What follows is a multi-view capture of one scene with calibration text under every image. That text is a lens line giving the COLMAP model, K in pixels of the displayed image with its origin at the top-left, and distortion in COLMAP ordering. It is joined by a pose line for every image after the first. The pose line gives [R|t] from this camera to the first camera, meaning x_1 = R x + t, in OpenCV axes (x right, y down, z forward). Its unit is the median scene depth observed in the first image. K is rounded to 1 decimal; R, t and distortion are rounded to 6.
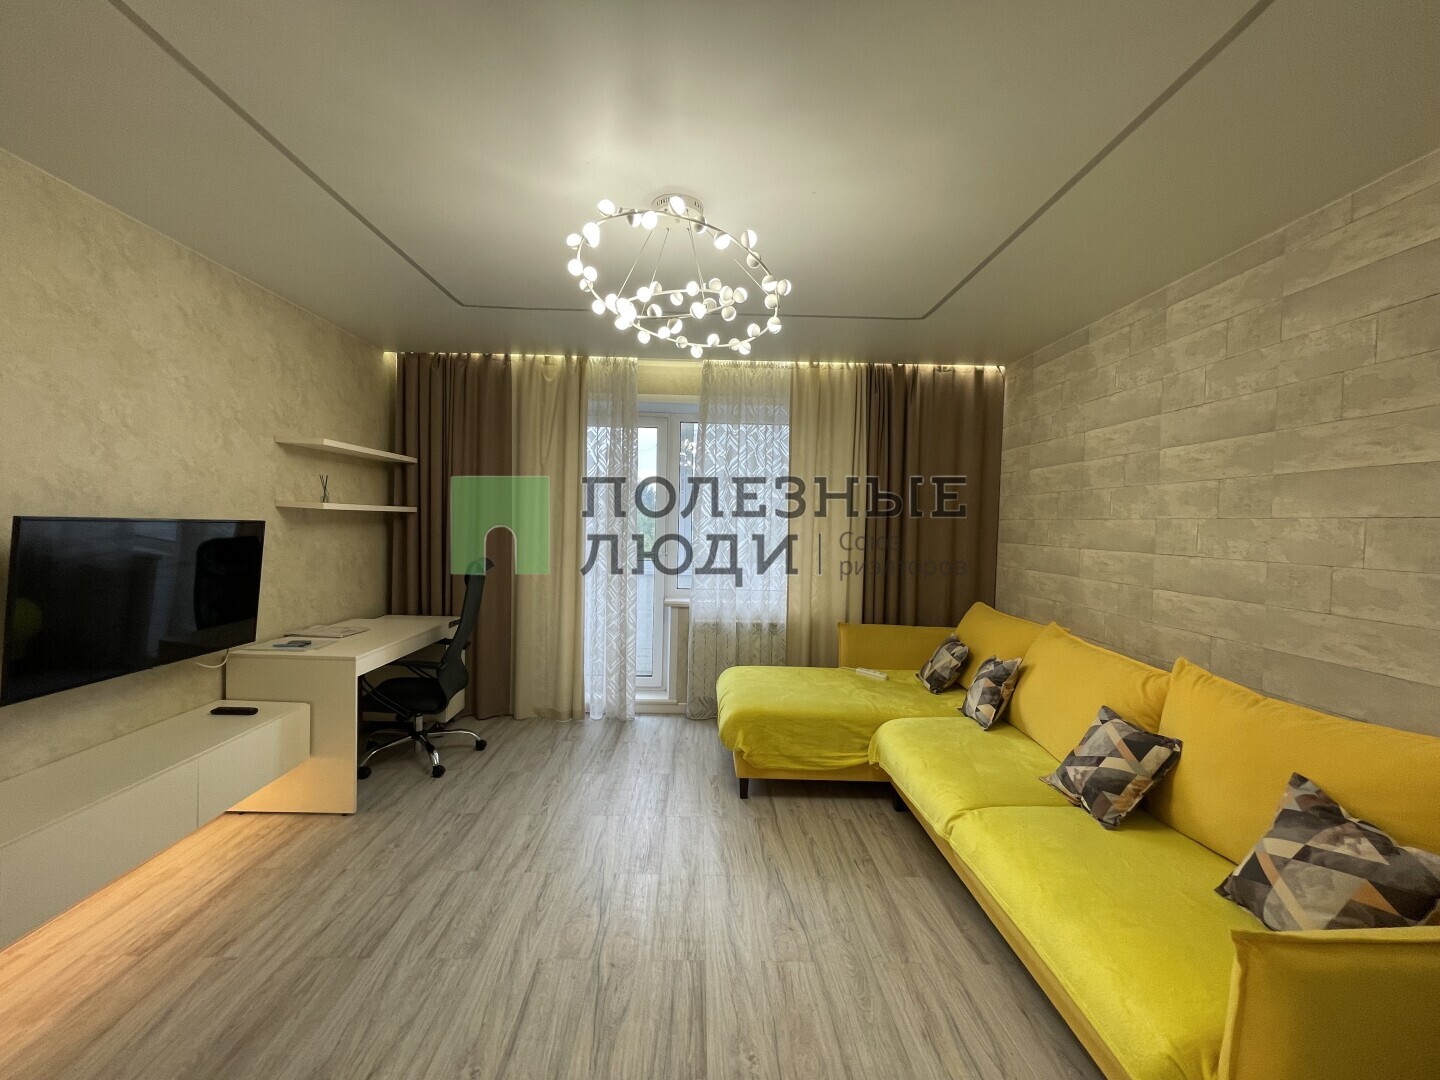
lens RADIAL K [[584.4, 0, 713.6], [0, 584.4, 541.1], [0, 0, 1]] dist [-0.001924, -0.000164]
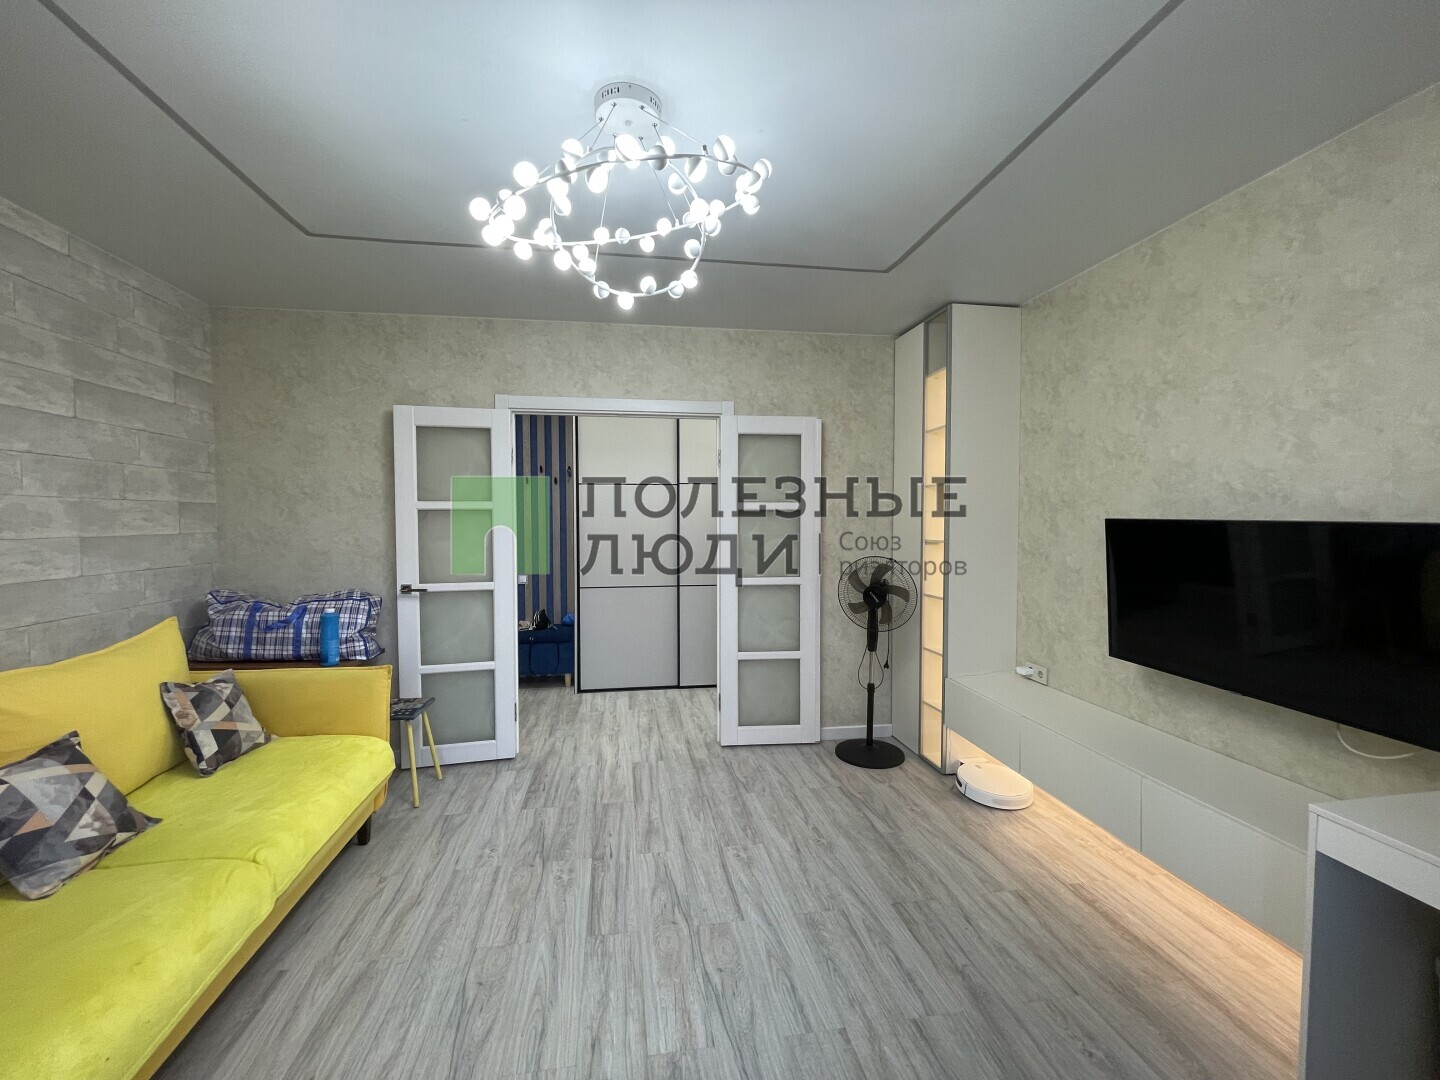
lens RADIAL K [[584.4, 0, 713.6], [0, 584.4, 541.1], [0, 0, 1]] dist [-0.001924, -0.000164]
pose [[-0.990747, -0.016008, -0.134774, -0.083269], [-0.025068, 0.997518, 0.065795, -0.048515], [0.133387, 0.068565, -0.988689, 1.913327]]
